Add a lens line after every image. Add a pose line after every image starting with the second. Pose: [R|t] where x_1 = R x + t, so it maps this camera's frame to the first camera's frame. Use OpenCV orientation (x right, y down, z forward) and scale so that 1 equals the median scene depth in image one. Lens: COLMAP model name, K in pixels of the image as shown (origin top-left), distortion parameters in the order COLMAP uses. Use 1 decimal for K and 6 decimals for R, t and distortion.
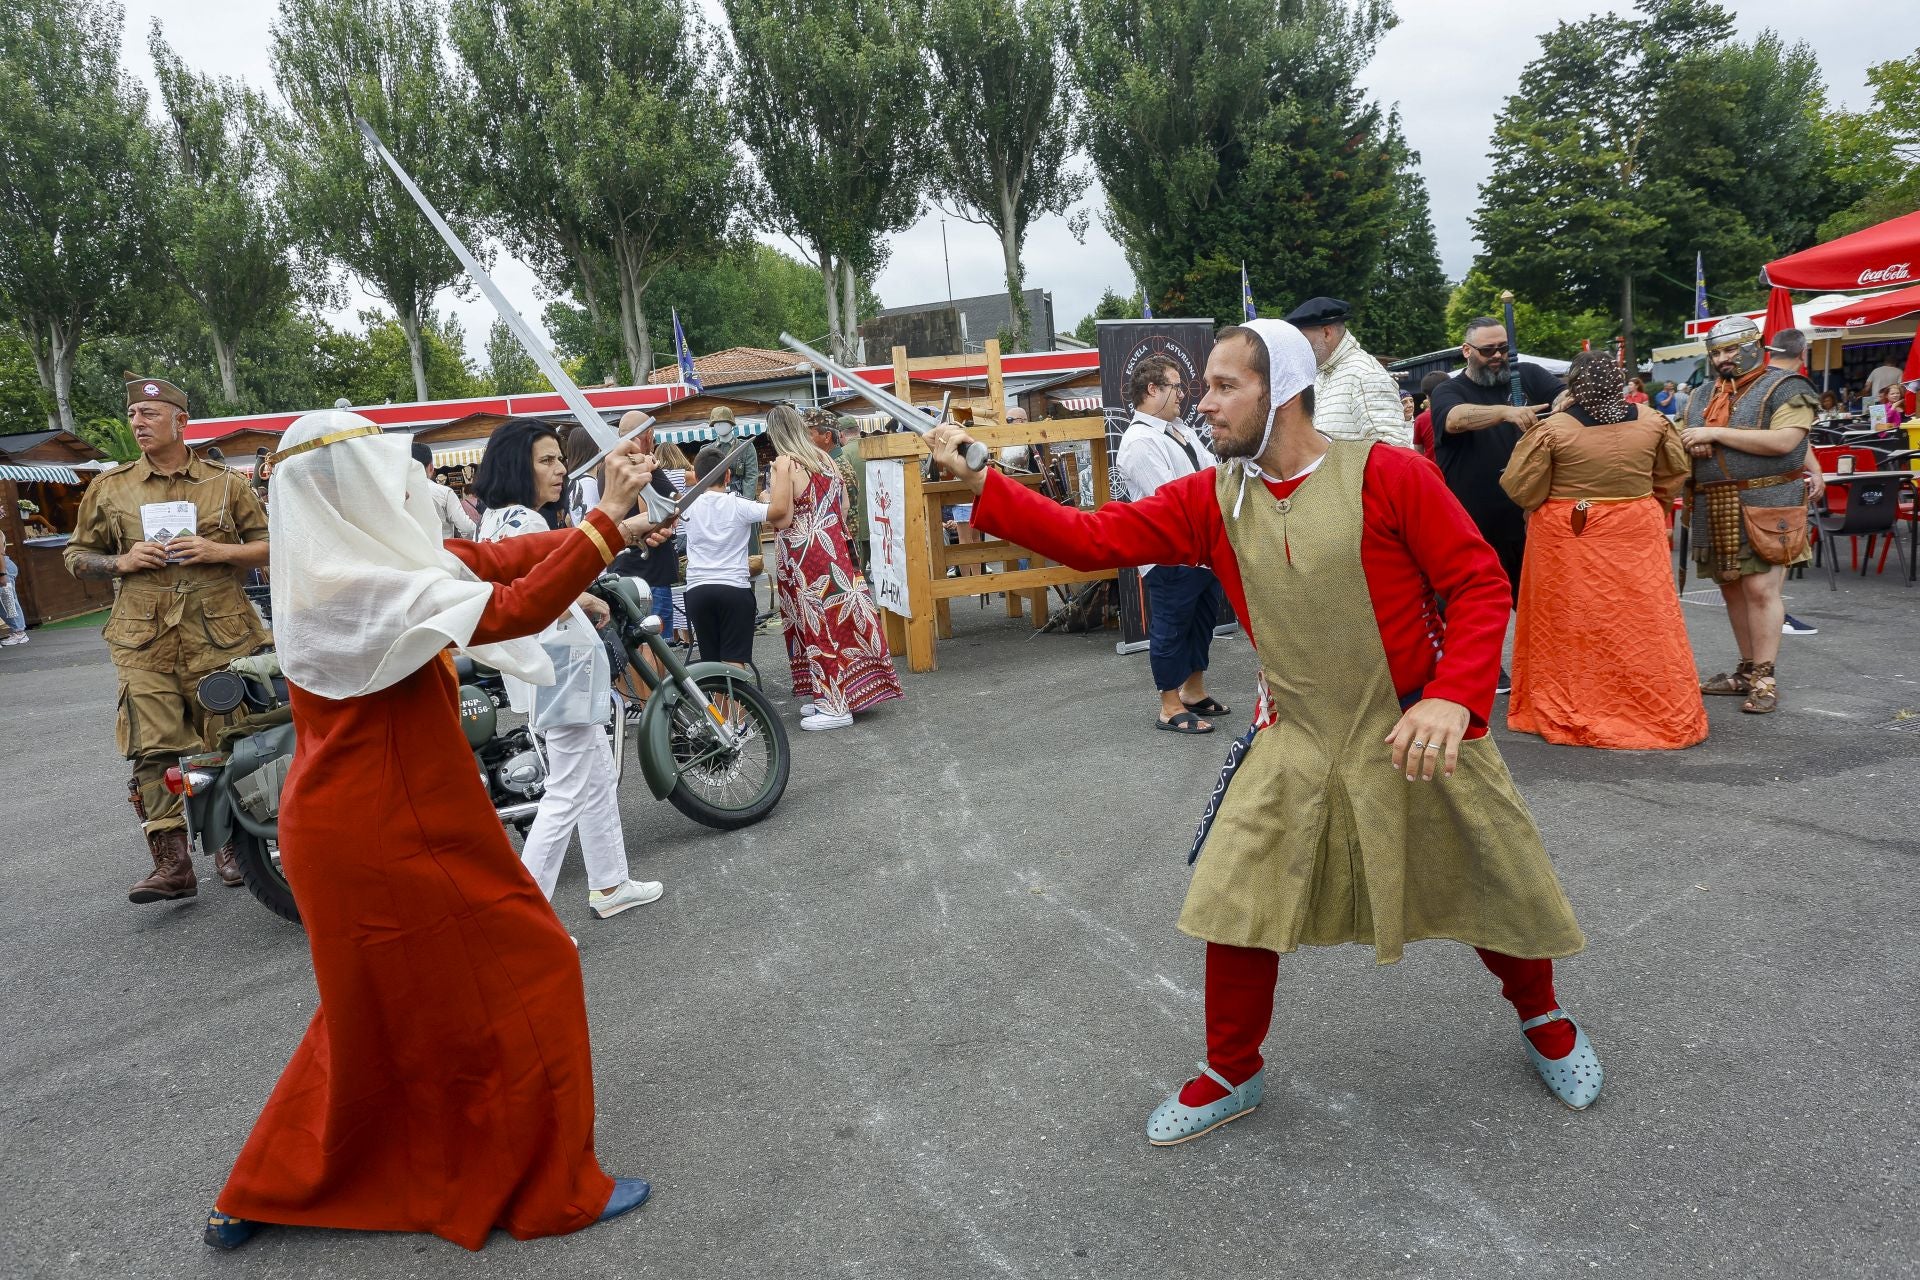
lens RADIAL K [[1217.2, 0, 970.5], [0, 1217.2, 643.1], [0, 0, 1]] dist [-0.005753, 0.008487]
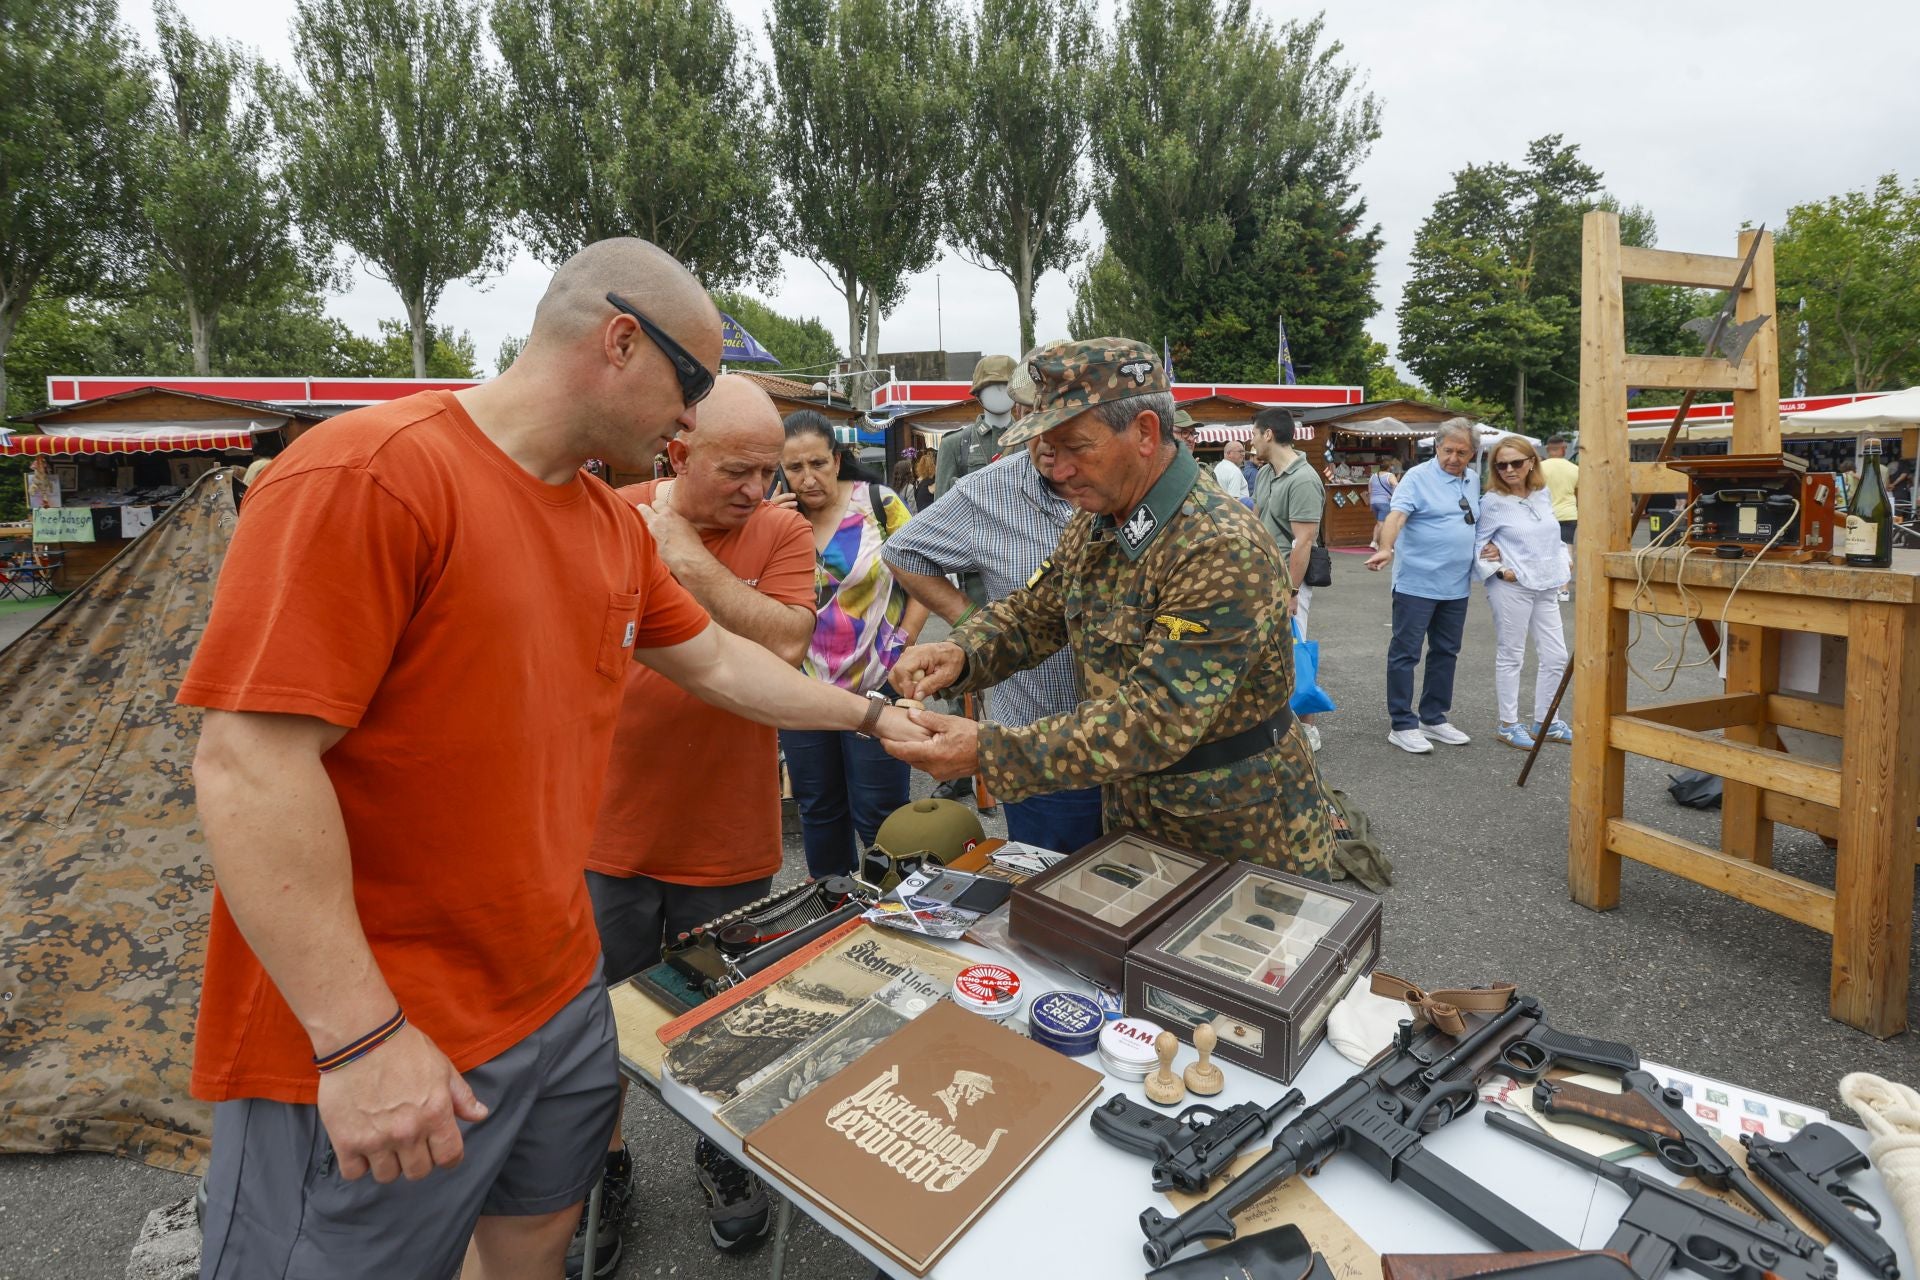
lens RADIAL K [[876.9, 0, 989.9], [0, 876.9, 530.7], [0, 0, 1]] dist [-0.017326, 0.008319]
pose [[0.986874, 0.059014, 0.150325, -0.104500], [-0.043369, 0.993493, -0.105312, -0.035059], [-0.155561, 0.097410, 0.983012, 0.268230]]
